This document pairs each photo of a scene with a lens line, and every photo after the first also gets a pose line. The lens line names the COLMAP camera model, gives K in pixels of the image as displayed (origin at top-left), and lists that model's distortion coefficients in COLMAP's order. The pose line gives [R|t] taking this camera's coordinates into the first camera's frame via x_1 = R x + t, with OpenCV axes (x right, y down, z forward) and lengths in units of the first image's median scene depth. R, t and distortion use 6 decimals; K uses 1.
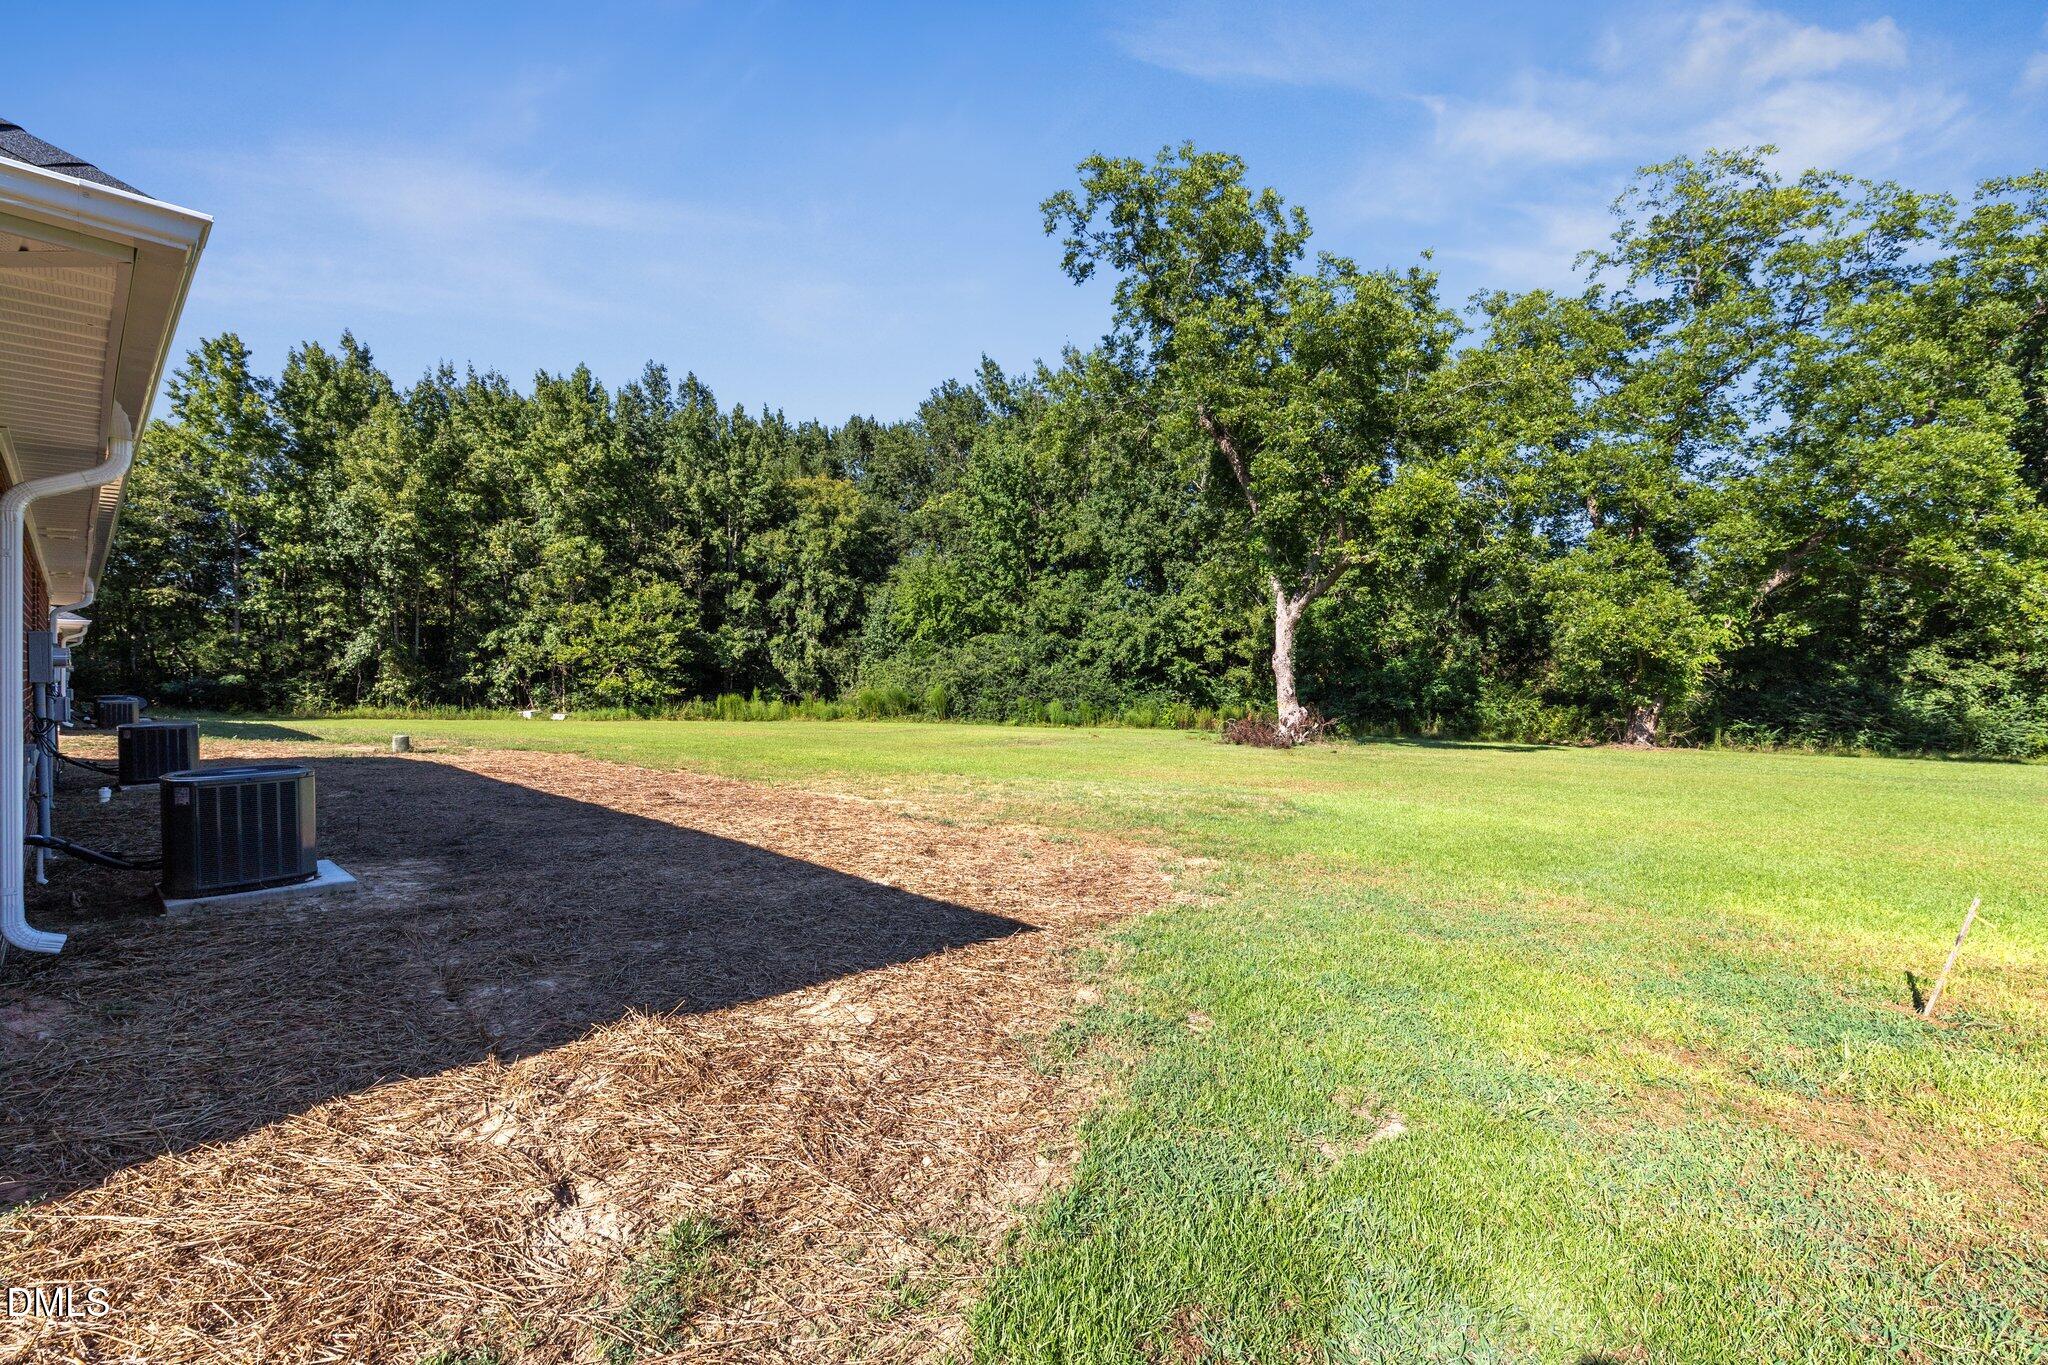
lens RADIAL K [[885.4, 0, 1025.0], [0, 885.4, 693.5], [0, 0, 1]] dist [-0.002851, 0.000079]
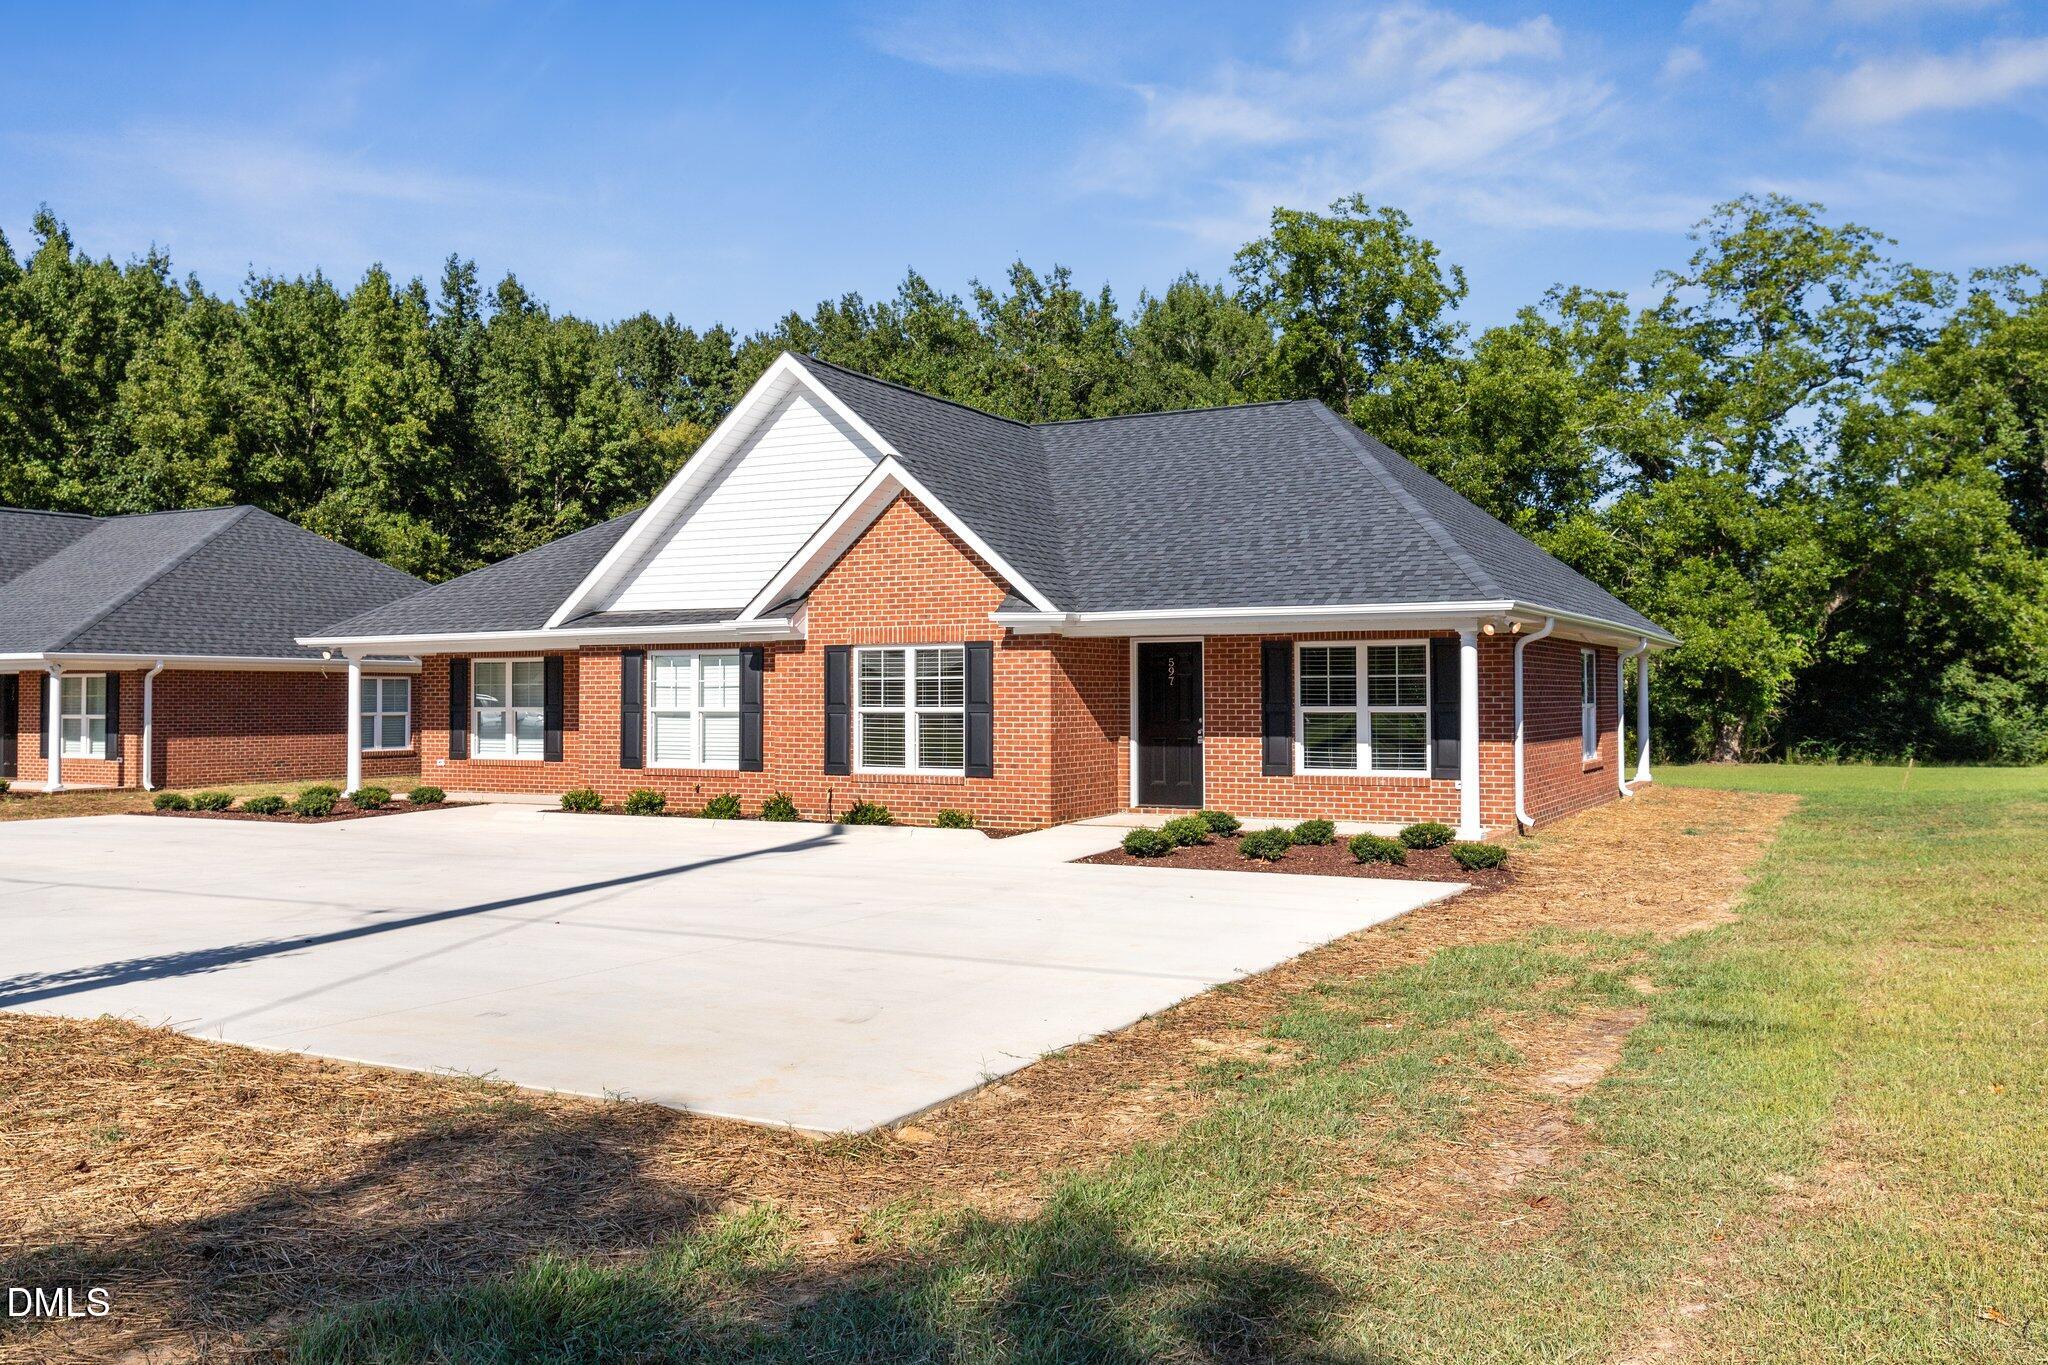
lens RADIAL K [[1681.9, 0, 1024.0], [0, 1681.9, 682.5], [0, 0, 1]] dist [0.001783, -0.007478]
pose [[0.965073, -0.012654, 0.261677, -0.601638], [0.020136, 0.999461, -0.025932, 0.001569], [-0.261208, 0.030295, 0.964807, -0.668390]]
